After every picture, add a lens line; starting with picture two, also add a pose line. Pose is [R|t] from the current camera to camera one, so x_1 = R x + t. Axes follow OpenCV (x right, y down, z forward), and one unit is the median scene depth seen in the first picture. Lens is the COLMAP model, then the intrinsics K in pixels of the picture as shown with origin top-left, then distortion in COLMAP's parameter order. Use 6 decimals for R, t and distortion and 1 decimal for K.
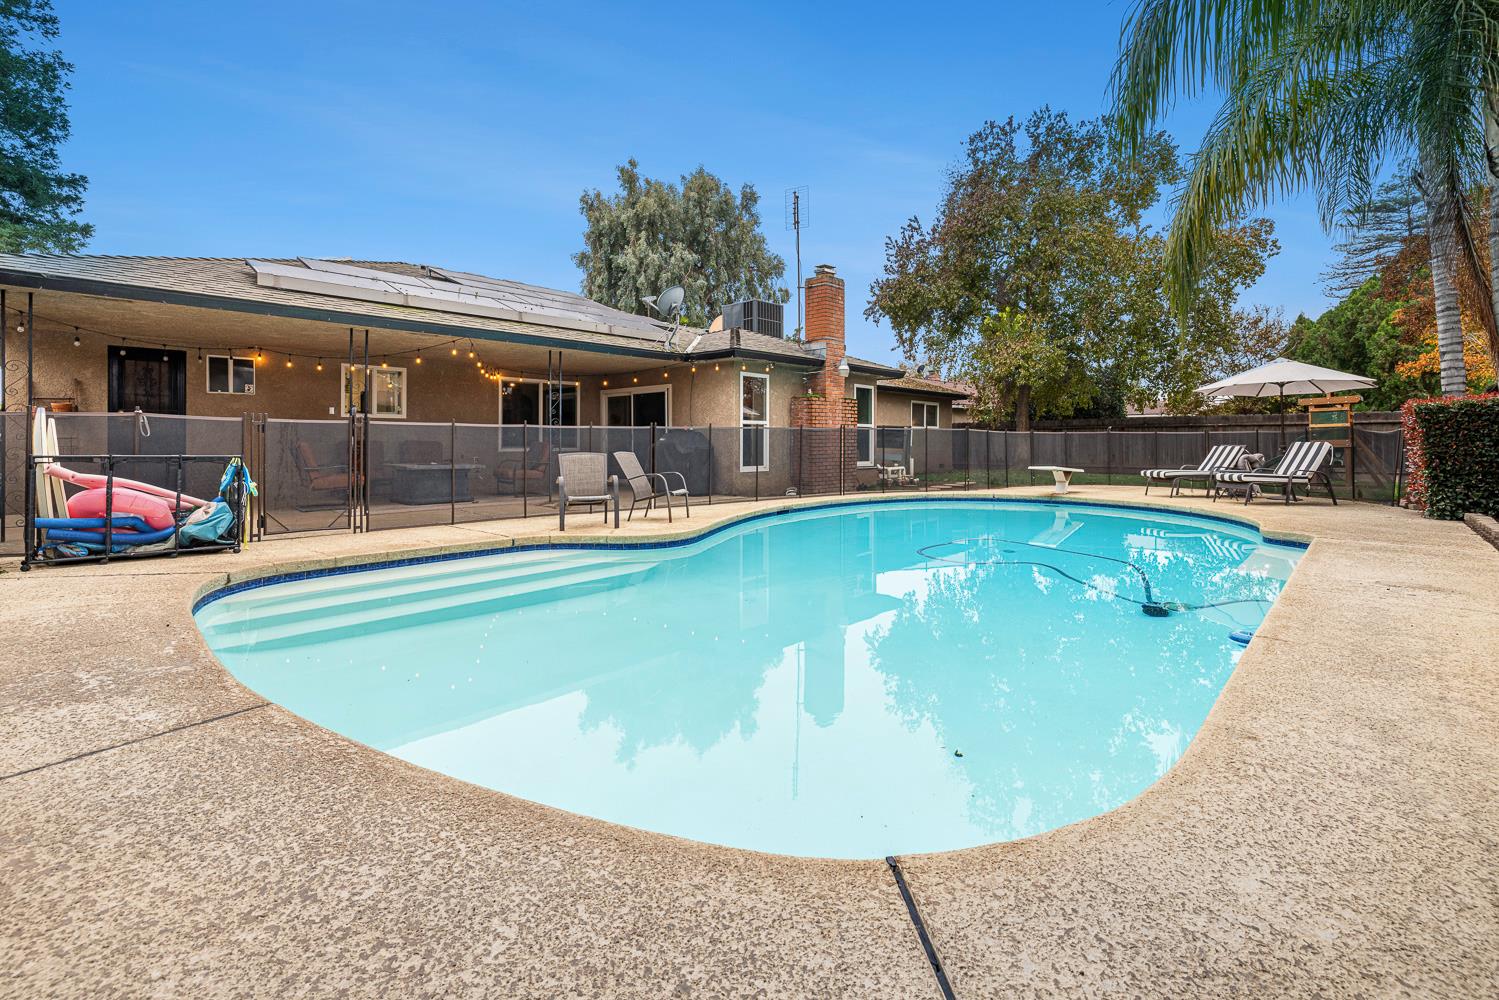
lens RADIAL K [[653.5, 0, 745.5], [0, 653.5, 439.2], [0, 0, 1]] dist [0.003033, 0.000015]
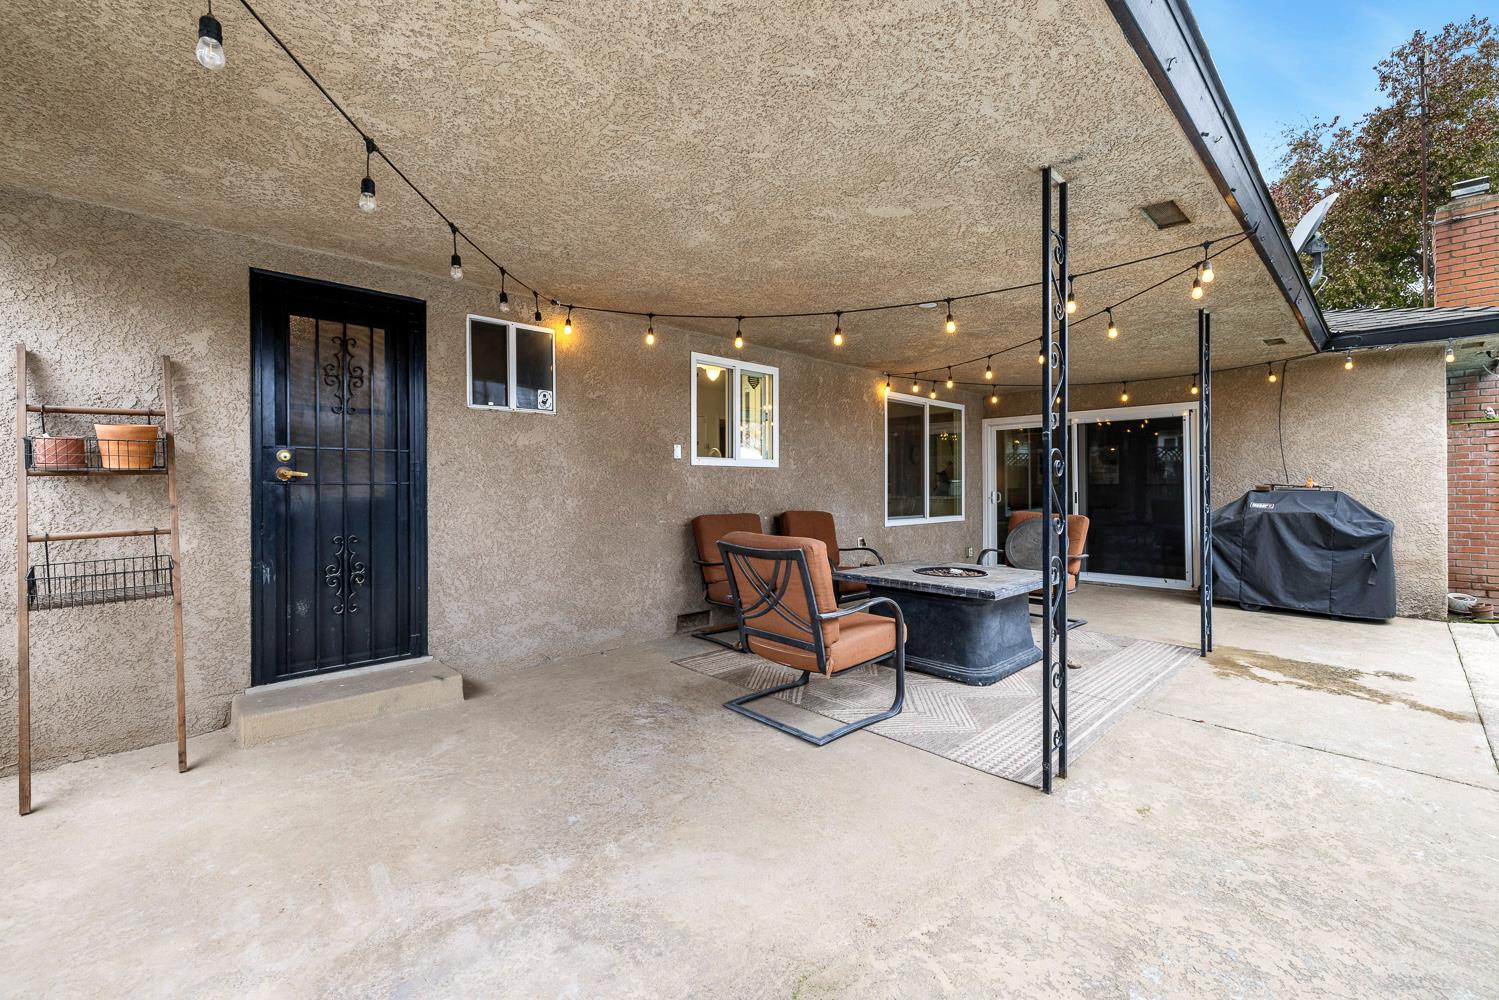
lens RADIAL K [[611.7, 0, 747.4], [0, 611.7, 490.2], [0, 0, 1]] dist [-0.001118, -0.000020]
pose [[0.998437, -0.000745, -0.055887, -0.627677], [0.001257, 0.999958, 0.009128, -0.021669], [0.055878, -0.009184, 0.998395, 0.625256]]
